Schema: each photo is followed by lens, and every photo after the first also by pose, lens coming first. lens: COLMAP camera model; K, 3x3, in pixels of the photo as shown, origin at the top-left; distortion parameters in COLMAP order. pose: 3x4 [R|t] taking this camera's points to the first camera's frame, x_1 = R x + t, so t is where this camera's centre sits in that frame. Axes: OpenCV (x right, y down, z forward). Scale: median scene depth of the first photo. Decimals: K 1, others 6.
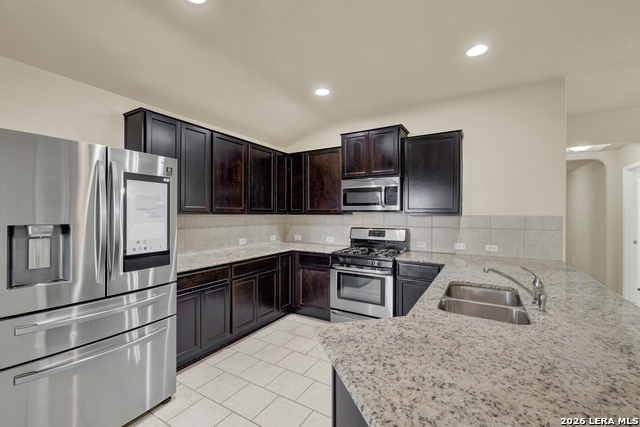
lens RADIAL K [[273.5, 0, 315.5], [0, 273.5, 212.2], [0, 0, 1]] dist [-0.000903, 0.001211]
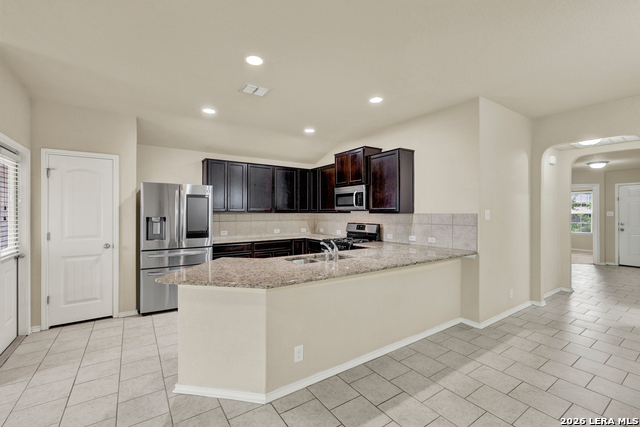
lens RADIAL K [[273.5, 0, 315.4], [0, 273.5, 211.8], [0, 0, 1]] dist [-0.000903, 0.001211]
pose [[0.909062, -0.004936, -0.416631, 0.649442], [0.005347, 0.999986, -0.000179, 0.002251], [0.416626, -0.002066, 0.909076, -0.326178]]
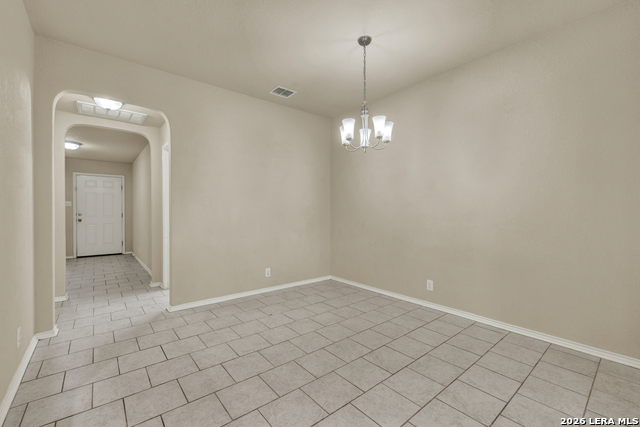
lens RADIAL K [[273.5, 0, 317.1], [0, 273.5, 213.5], [0, 0, 1]] dist [-0.000903, 0.001211]
pose [[0.327532, -0.016564, 0.944695, 0.569318], [-0.000320, 0.999844, 0.017642, 0.065838], [-0.944840, -0.006080, 0.327476, 0.244665]]
